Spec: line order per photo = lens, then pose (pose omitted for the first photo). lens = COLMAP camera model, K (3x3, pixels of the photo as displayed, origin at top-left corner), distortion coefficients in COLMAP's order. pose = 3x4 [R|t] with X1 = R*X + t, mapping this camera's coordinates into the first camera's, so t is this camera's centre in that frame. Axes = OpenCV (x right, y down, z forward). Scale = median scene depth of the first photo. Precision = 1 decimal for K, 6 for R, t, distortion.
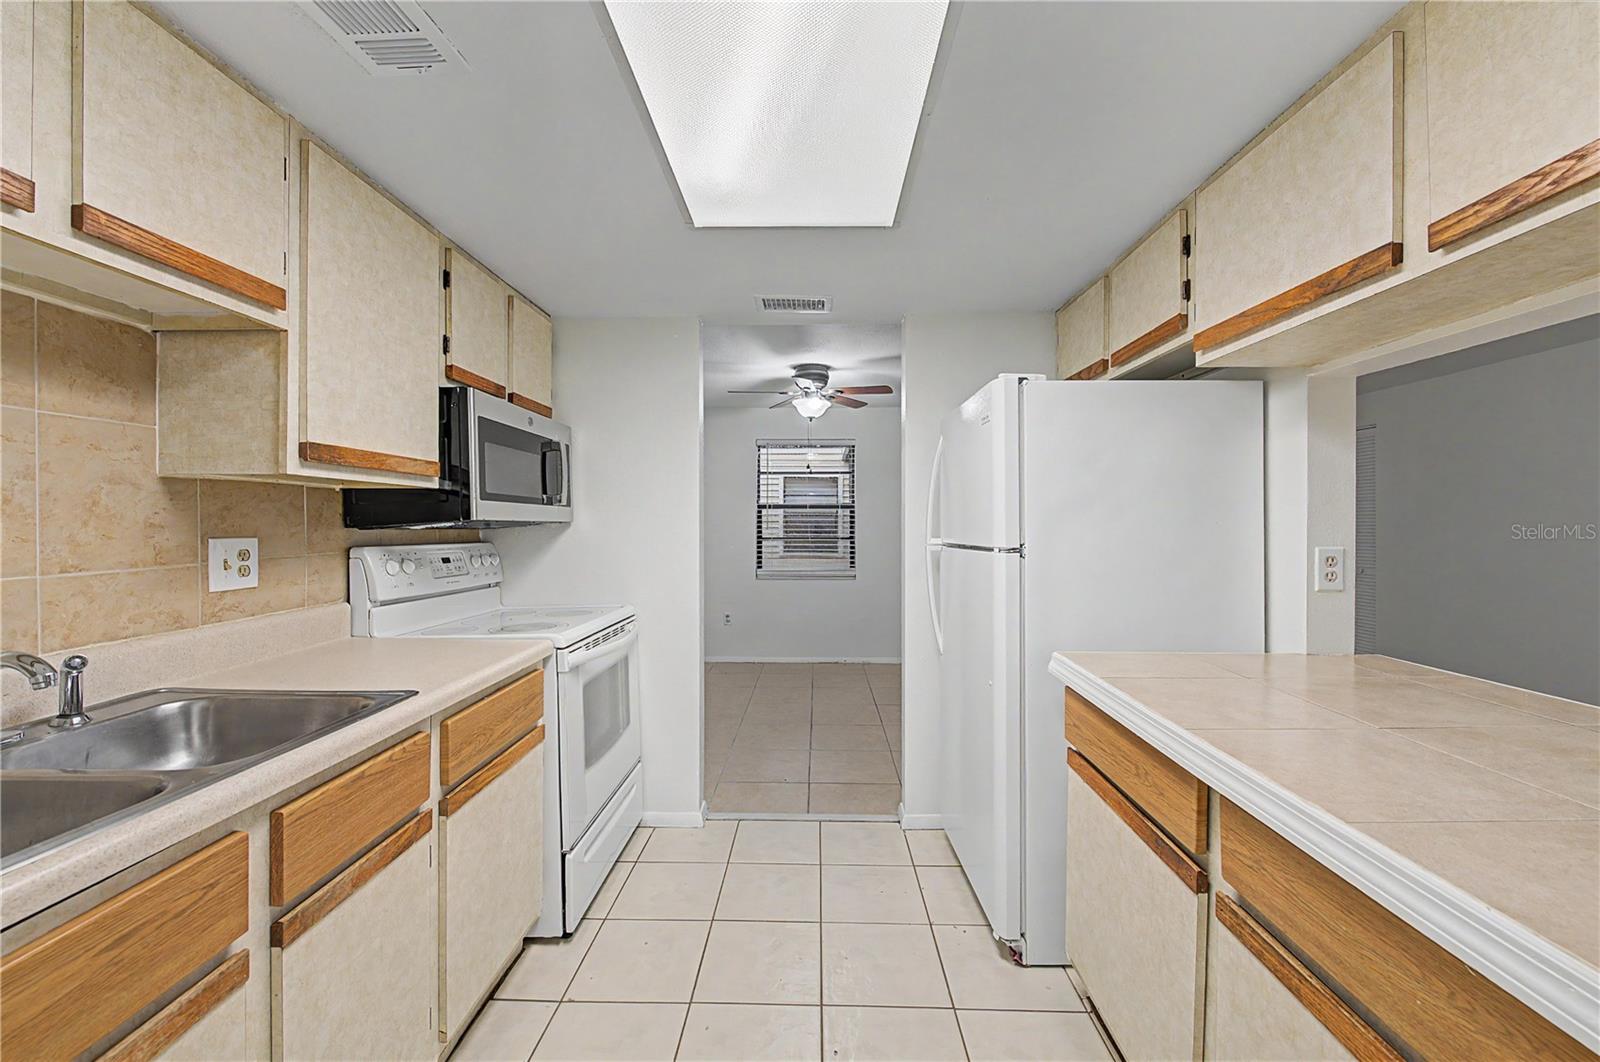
lens RADIAL K [[632.4, 0, 796.3], [0, 632.4, 526.2], [0, 0, 1]] dist [-0.001086, -0.001183]
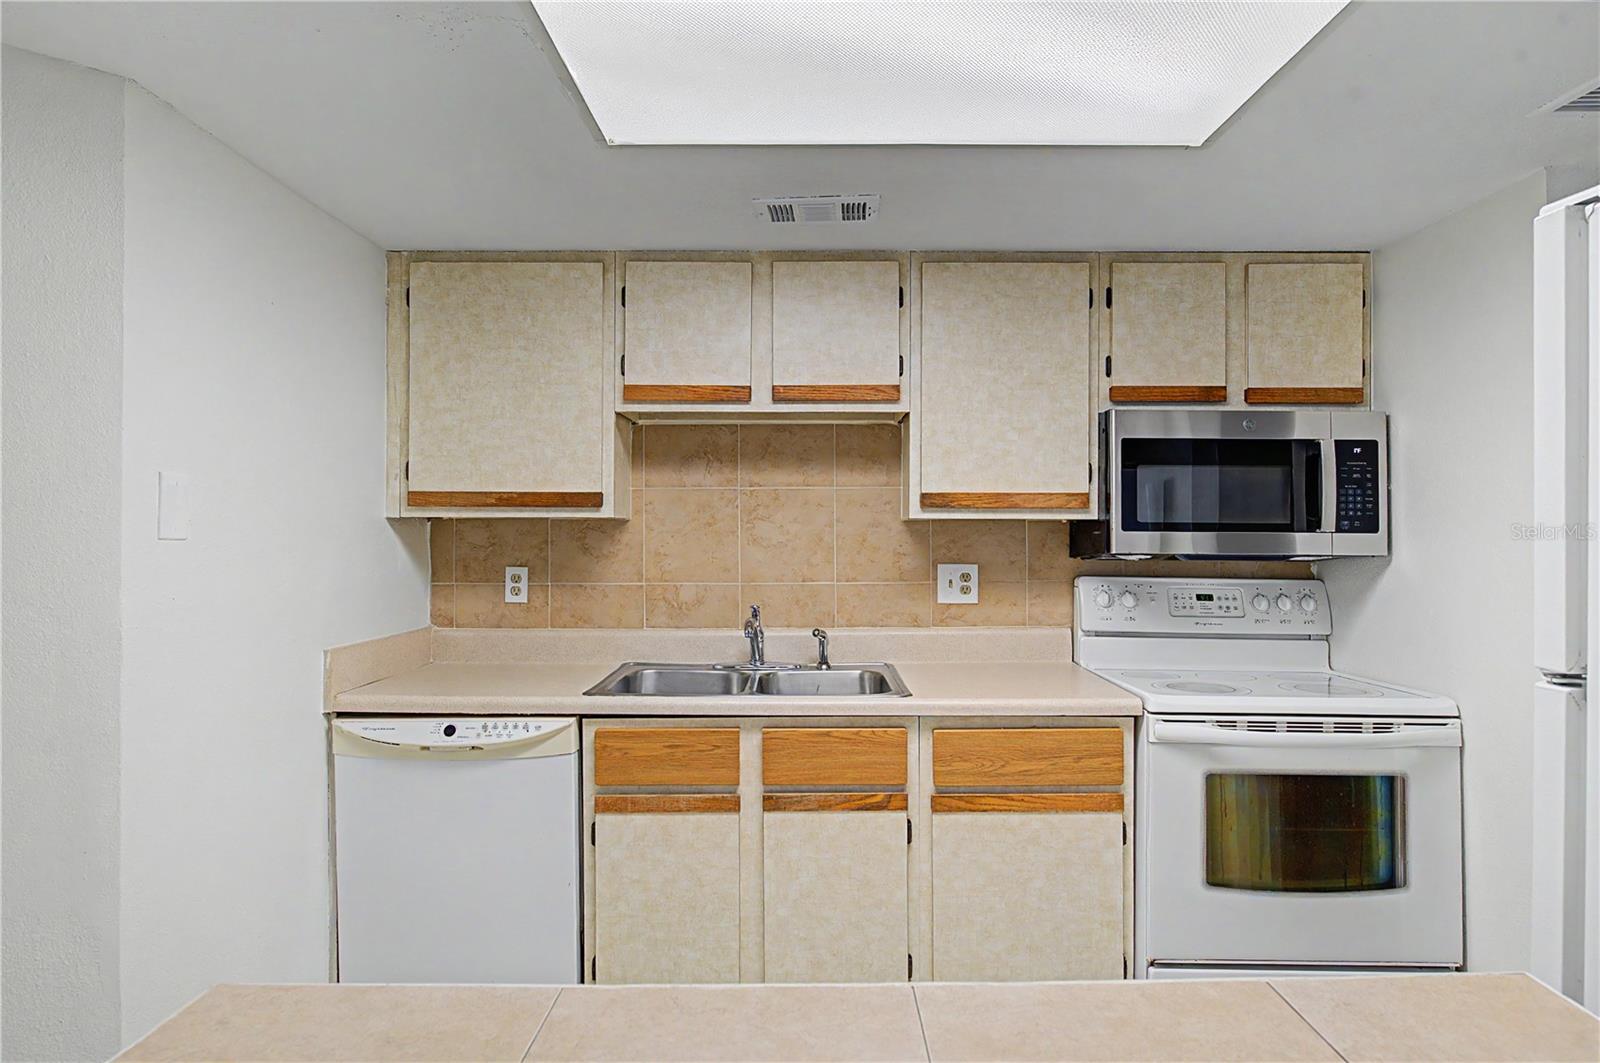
lens RADIAL K [[929.6, 0, 800.9], [0, 929.6, 525.7], [0, 0, 1]] dist [-0.008691, 0.000157]
pose [[0.021298, -0.001059, -0.999773, 1.008037], [-0.008000, 0.999967, -0.001230, -0.054455], [0.999741, 0.008025, 0.021289, 0.627111]]
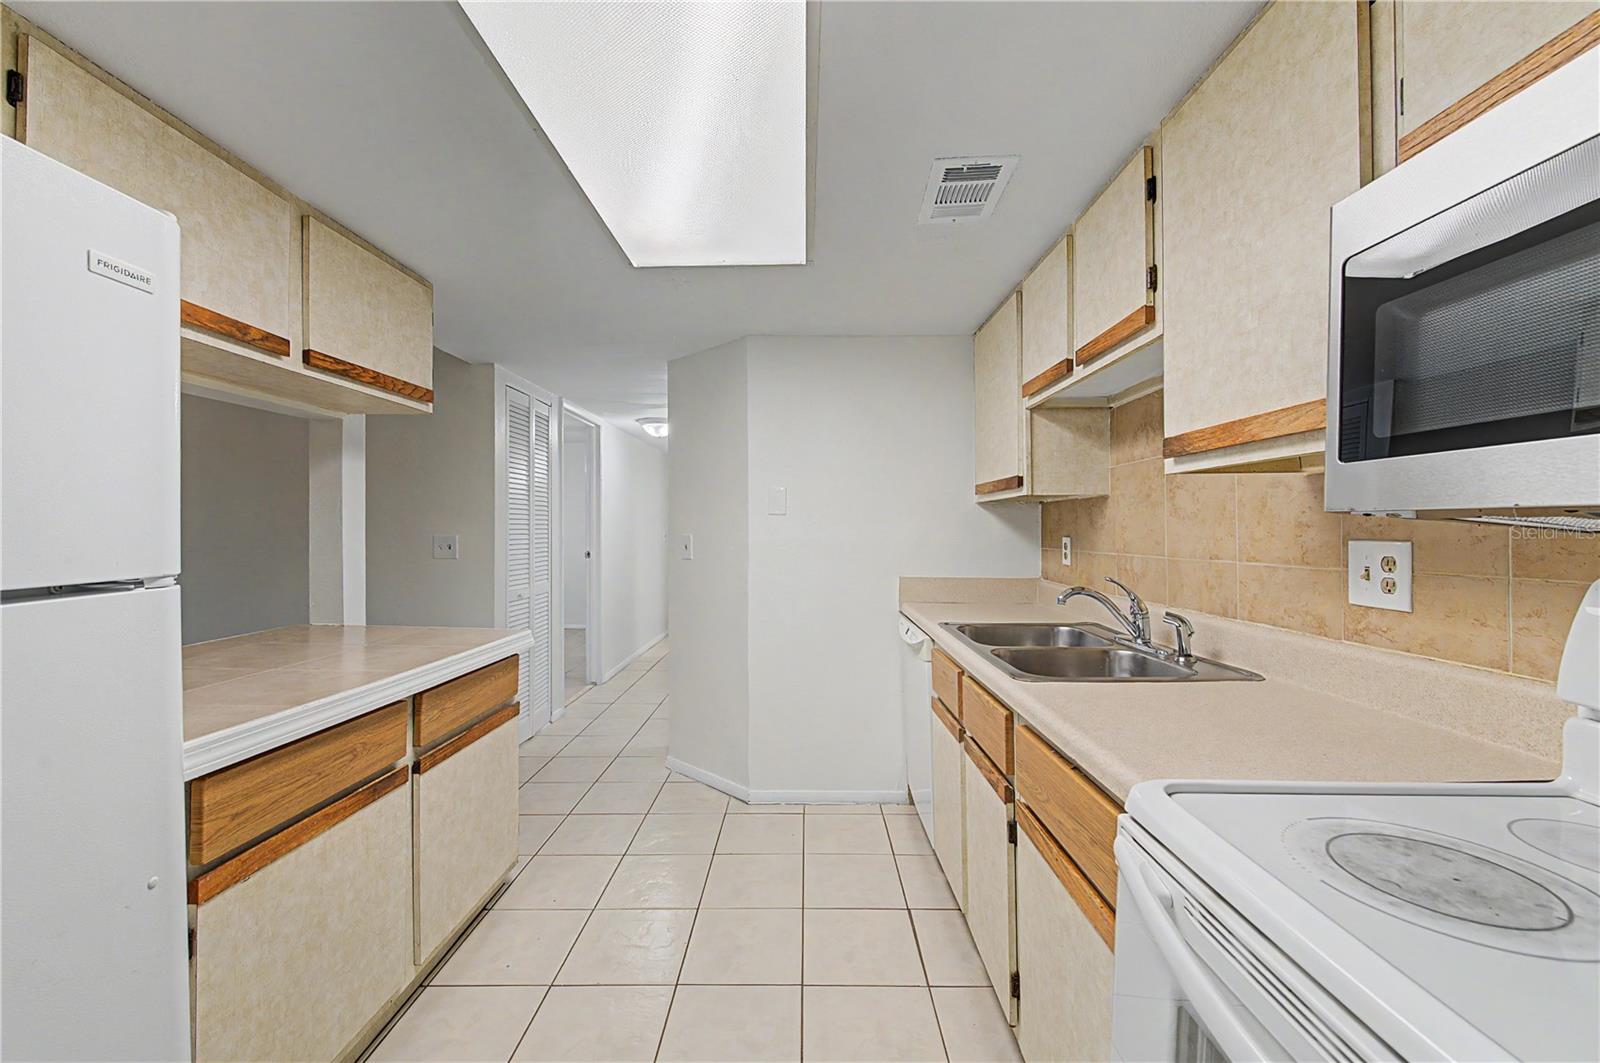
lens RADIAL K [[632.4, 0, 806.2], [0, 632.4, 529.3], [0, 0, 1]] dist [-0.001086, -0.001183]
pose [[-0.999270, 0.002715, -0.038111, -0.162996], [0.002403, 0.999963, 0.008237, -0.003241], [0.038132, 0.008139, -0.999240, 1.720566]]
